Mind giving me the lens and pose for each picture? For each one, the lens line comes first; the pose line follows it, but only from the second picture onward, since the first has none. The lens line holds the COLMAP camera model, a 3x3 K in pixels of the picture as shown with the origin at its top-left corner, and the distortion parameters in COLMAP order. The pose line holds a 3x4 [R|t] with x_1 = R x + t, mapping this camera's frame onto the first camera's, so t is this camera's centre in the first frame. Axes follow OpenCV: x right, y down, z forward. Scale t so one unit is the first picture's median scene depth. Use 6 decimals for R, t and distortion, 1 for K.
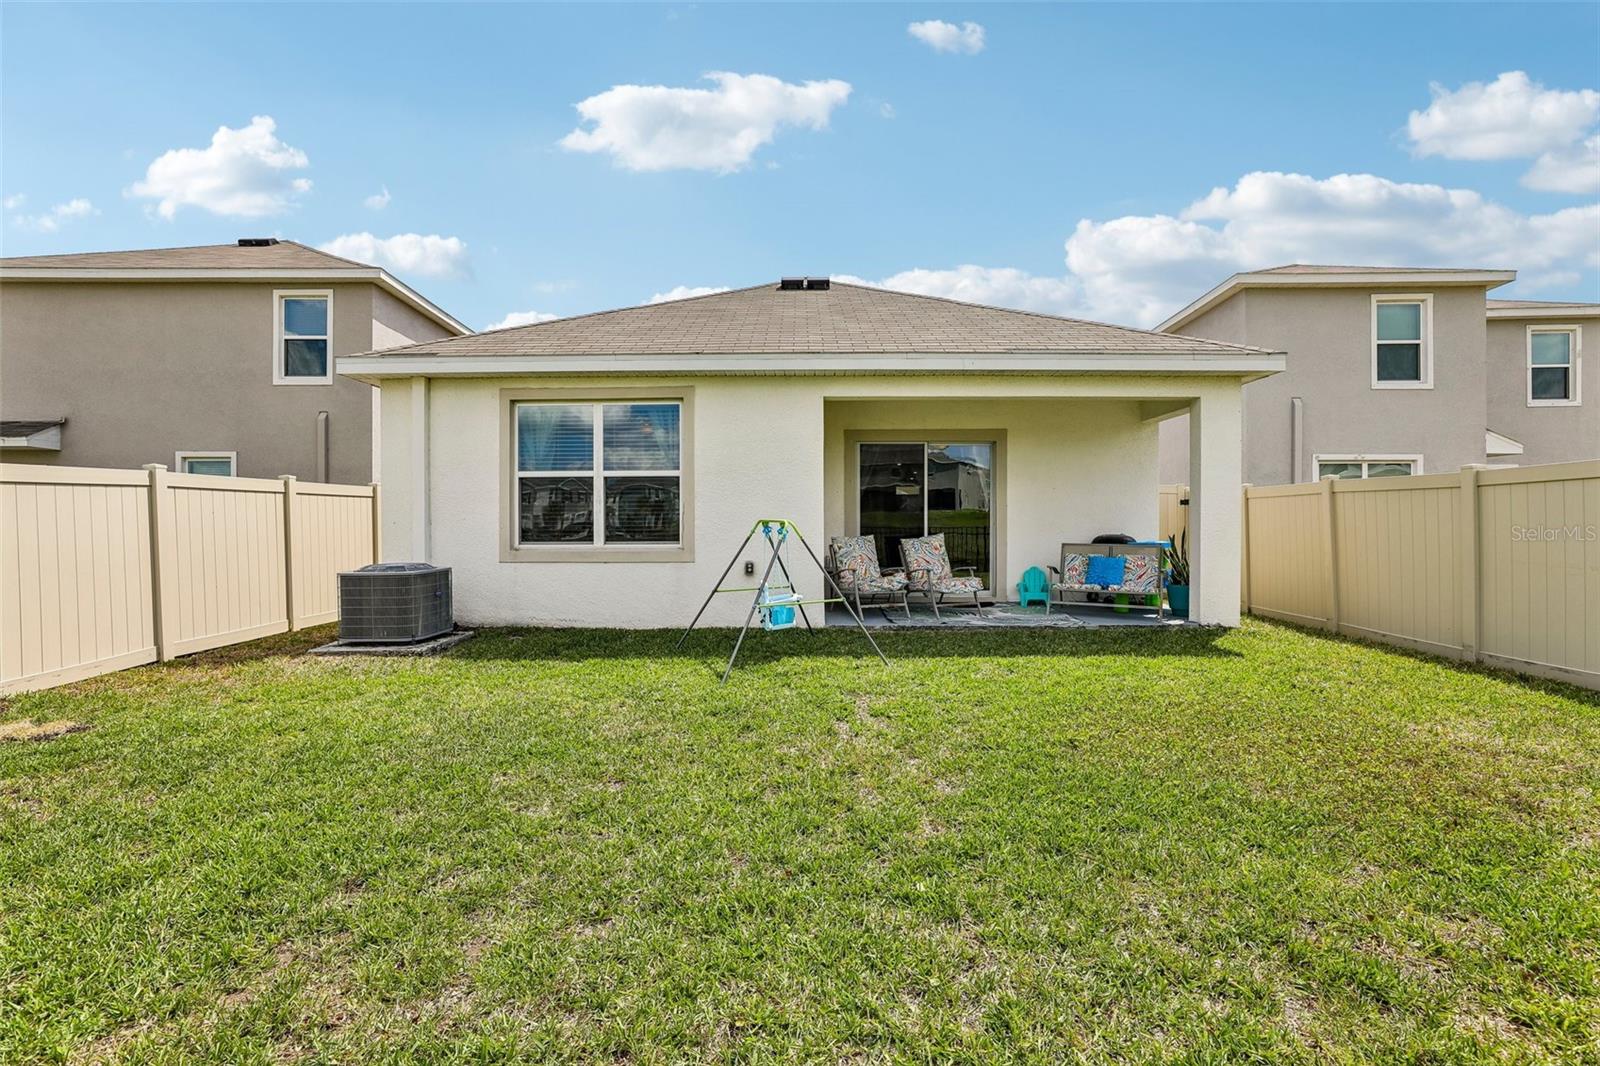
lens RADIAL K [[733.4, 0, 799.9], [0, 733.4, 529.5], [0, 0, 1]] dist [-0.041533, 0.013705]
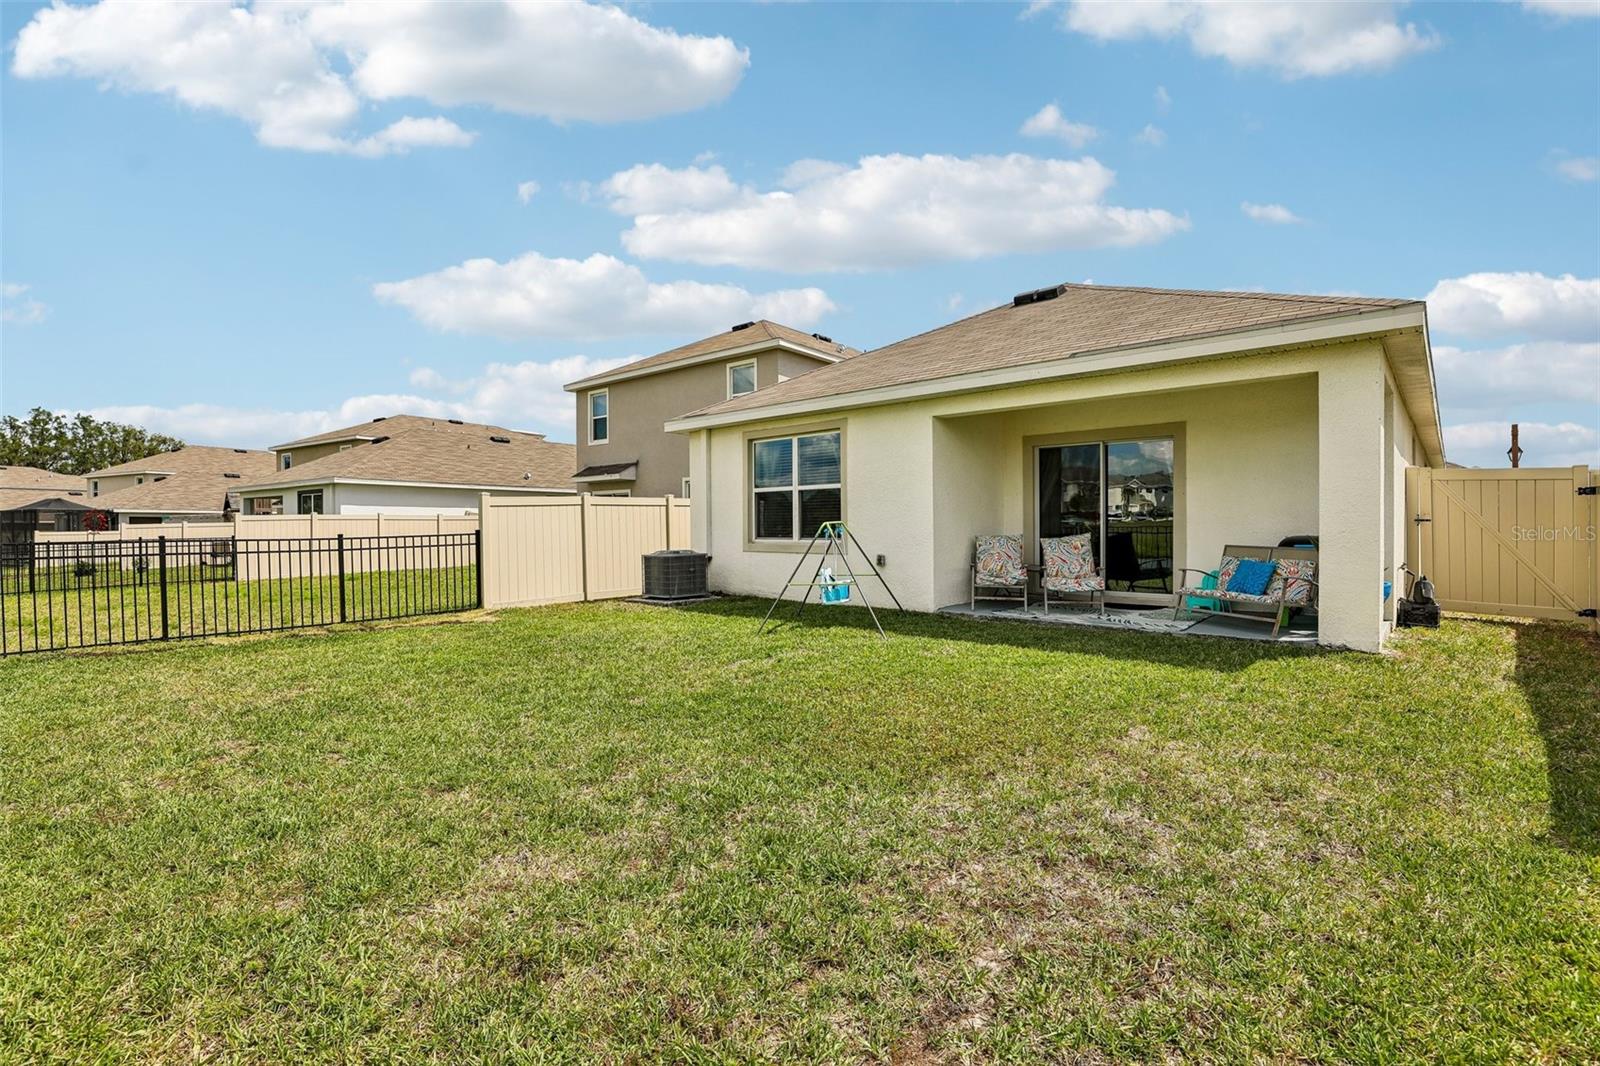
lens RADIAL K [[715.2, 0, 838.3], [0, 715.2, 548.3], [0, 0, 1]] dist [0.022044, -0.000229]
pose [[0.778020, 0.018813, -0.627958, 0.630312], [-0.002138, 0.999625, 0.027299, -0.000370], [0.628236, -0.019897, 0.777768, 0.008101]]
